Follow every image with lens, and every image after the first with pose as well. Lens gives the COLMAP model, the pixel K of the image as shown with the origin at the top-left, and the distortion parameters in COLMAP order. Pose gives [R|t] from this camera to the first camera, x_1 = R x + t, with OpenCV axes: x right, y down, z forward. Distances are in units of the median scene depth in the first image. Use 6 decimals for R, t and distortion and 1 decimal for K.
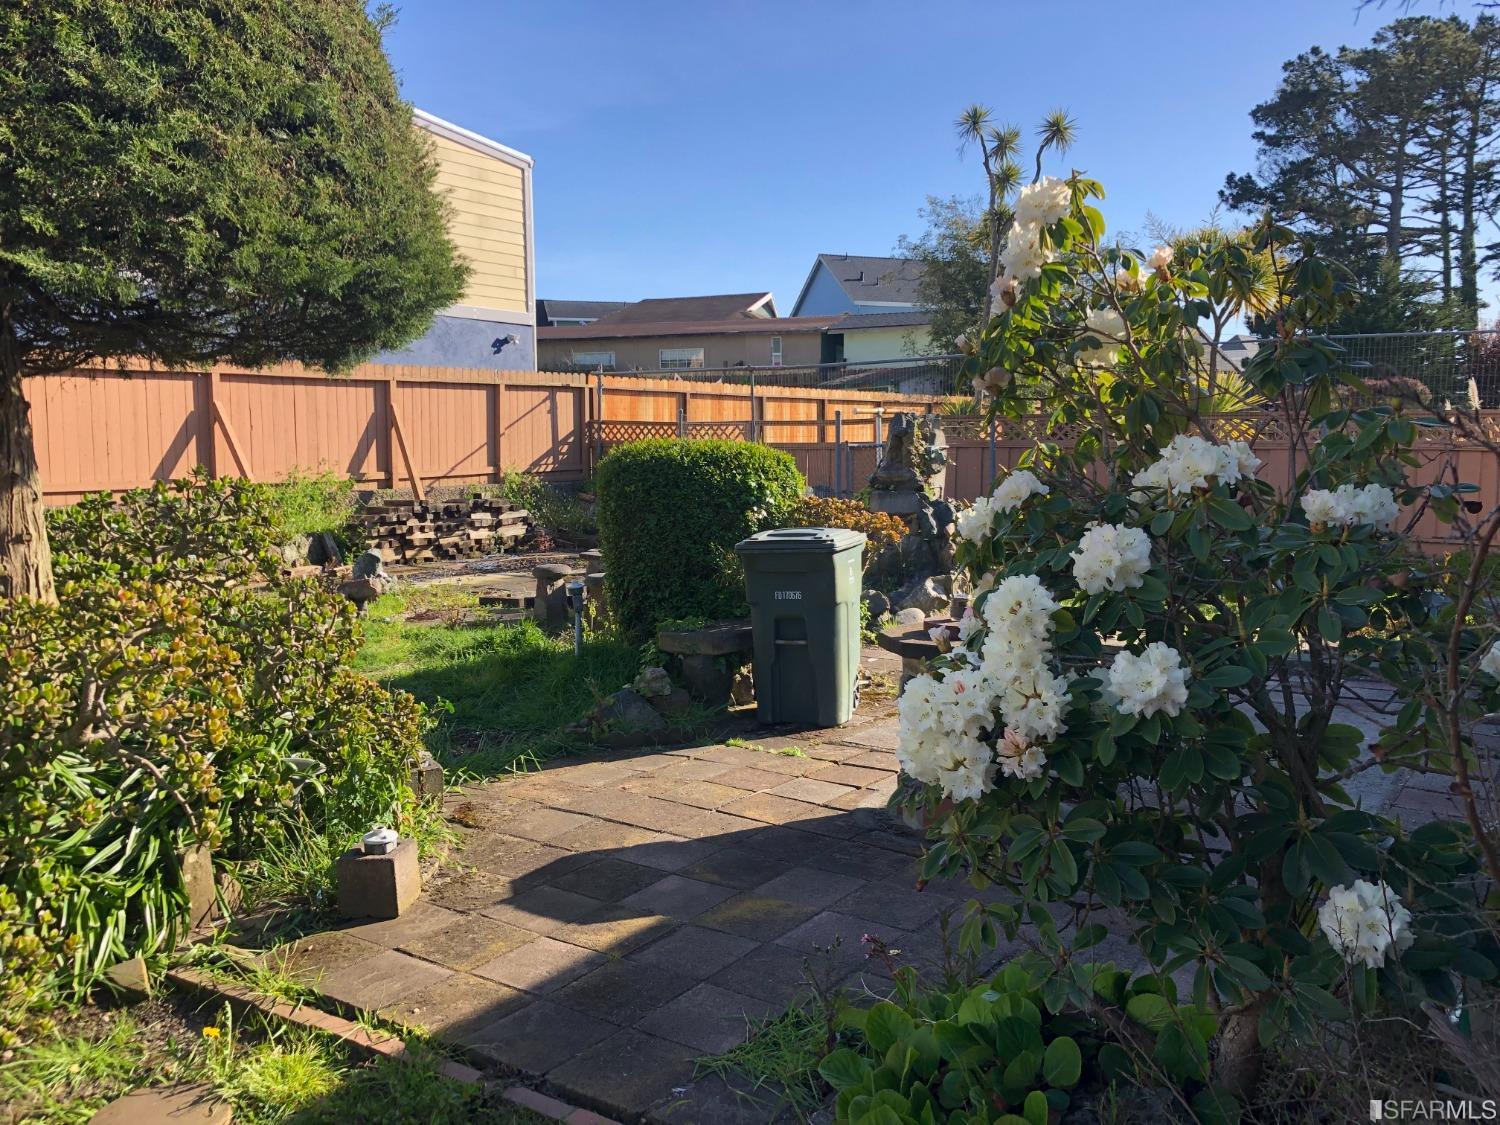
lens RADIAL K [[1215.1, 0, 762.9], [0, 1215.1, 551.2], [0, 0, 1]] dist [0.055472, -0.068052]
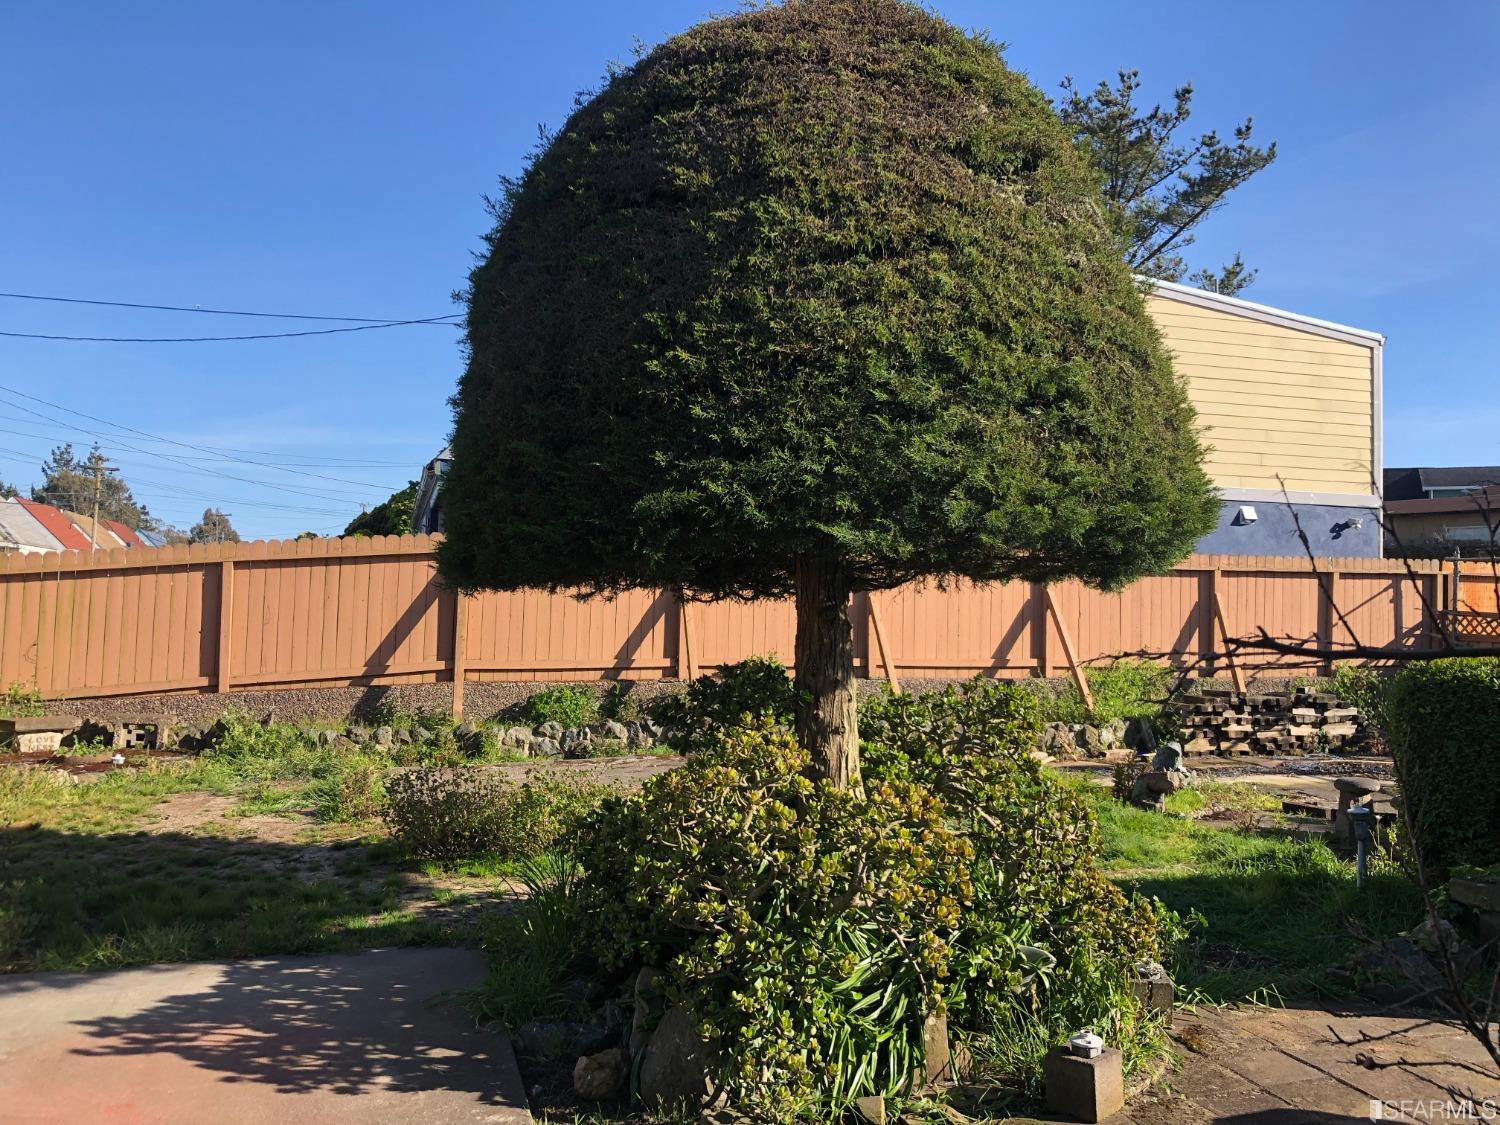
lens RADIAL K [[1222.5, 0, 766.0], [0, 1222.5, 556.8], [0, 0, 1]] dist [-0.003235, -0.005137]
pose [[0.782678, -0.004505, -0.622411, 0.119504], [-0.079864, 0.990981, -0.107601, -0.043775], [0.617283, 0.133925, 0.775259, -0.053734]]
